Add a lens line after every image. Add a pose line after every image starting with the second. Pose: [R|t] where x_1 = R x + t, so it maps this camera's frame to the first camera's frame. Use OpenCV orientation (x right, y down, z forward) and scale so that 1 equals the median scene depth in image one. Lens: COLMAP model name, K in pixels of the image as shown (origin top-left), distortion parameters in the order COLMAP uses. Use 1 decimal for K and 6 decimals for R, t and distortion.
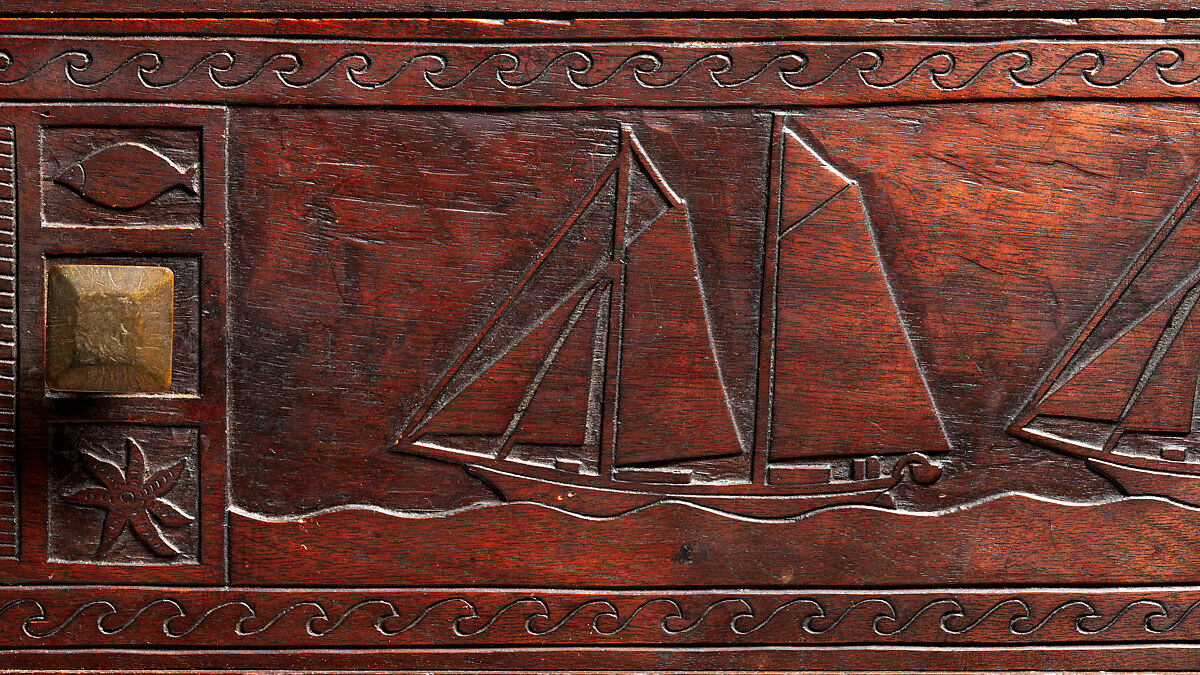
lens RADIAL K [[4116.1, 0, 596.4], [0, 4116.1, 334.4], [0, 0, 1]] dist [-0.004688, 0.000000]
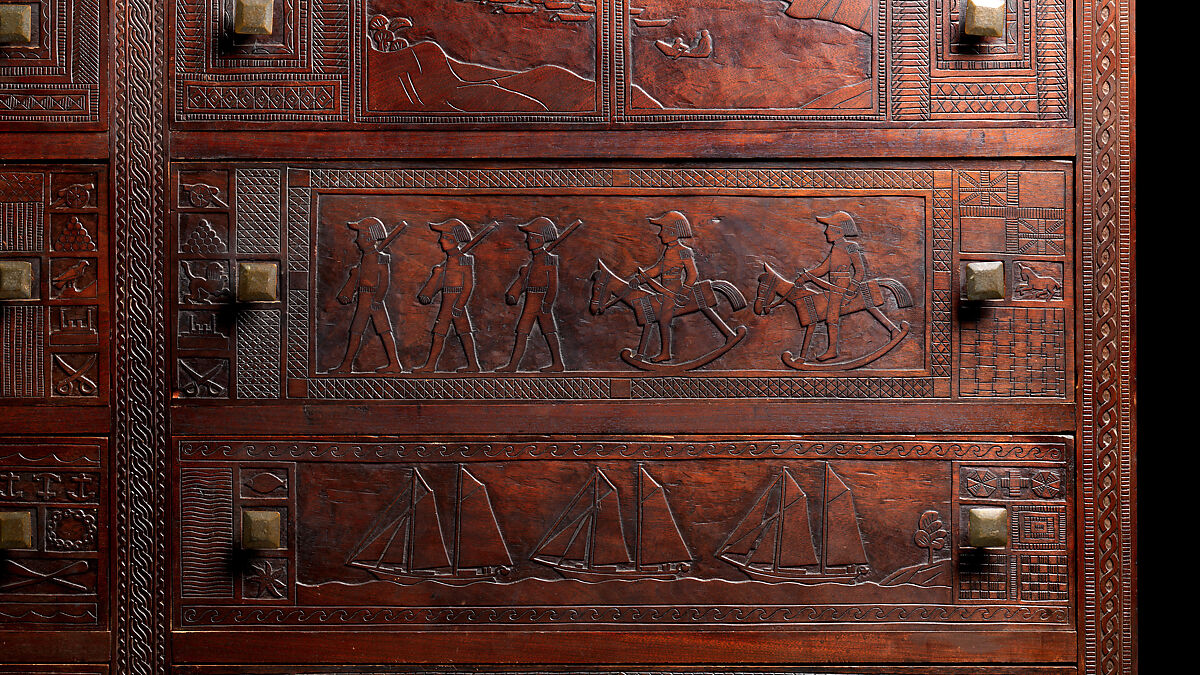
lens RADIAL K [[4116.1, 0, 604.2], [0, 4116.1, 326.4], [0, 0, 1]] dist [-0.004688, 0.000000]
pose [[0.999839, -0.002412, -0.017799, 0.220135], [0.002228, 0.999944, -0.010382, -0.130236], [0.017823, 0.010341, 0.999788, -2.333940]]
